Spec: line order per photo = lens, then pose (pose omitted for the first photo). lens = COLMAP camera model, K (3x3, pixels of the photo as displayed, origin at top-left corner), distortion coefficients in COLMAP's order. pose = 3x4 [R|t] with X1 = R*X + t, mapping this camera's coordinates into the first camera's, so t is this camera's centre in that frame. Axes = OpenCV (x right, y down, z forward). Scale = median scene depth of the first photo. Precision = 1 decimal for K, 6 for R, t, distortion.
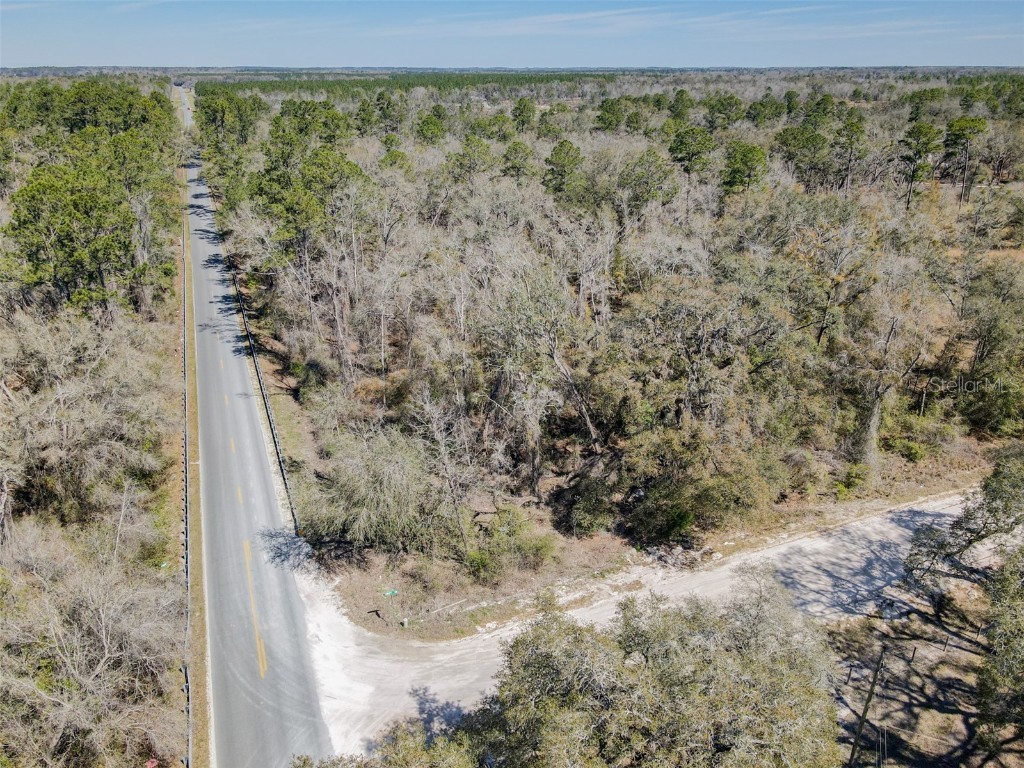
lens RADIAL K [[751.3, 0, 514.2], [0, 751.3, 388.7], [0, 0, 1]] dist [0.007818, 0.013882]
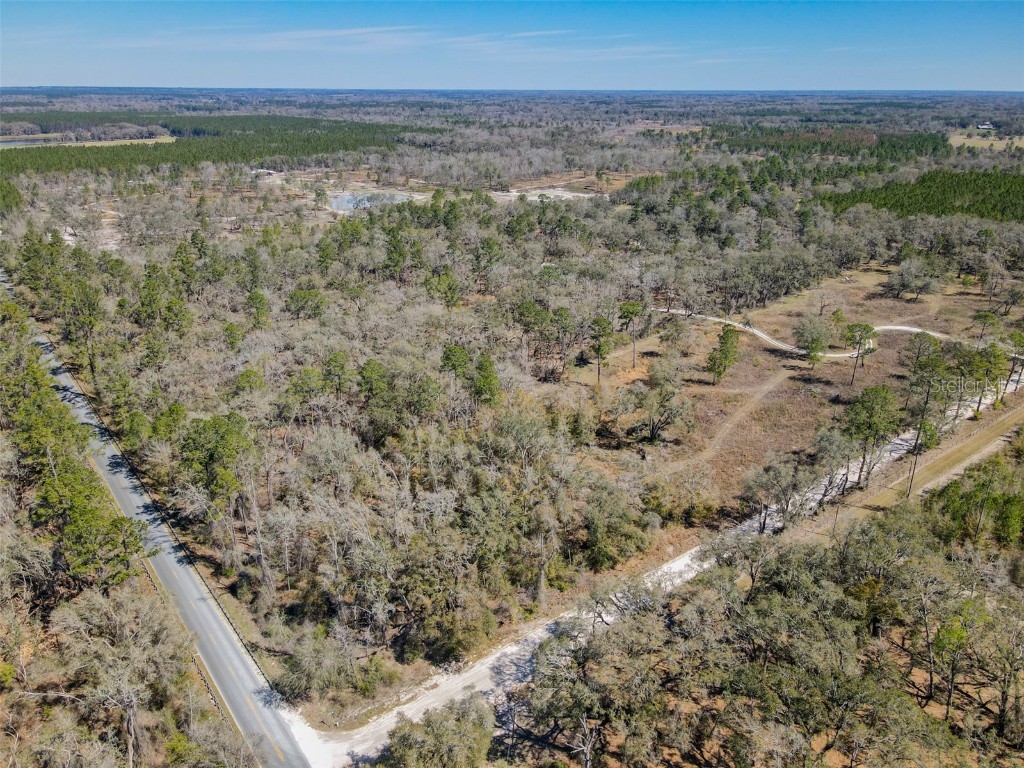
lens RADIAL K [[751.3, 0, 506.6], [0, 751.3, 381.5], [0, 0, 1]] dist [0.007818, 0.013882]
pose [[0.965546, -0.095908, 0.241915, -0.086120], [0.103621, 0.994429, -0.019337, -0.543217], [-0.238712, 0.043738, 0.970105, -1.206671]]
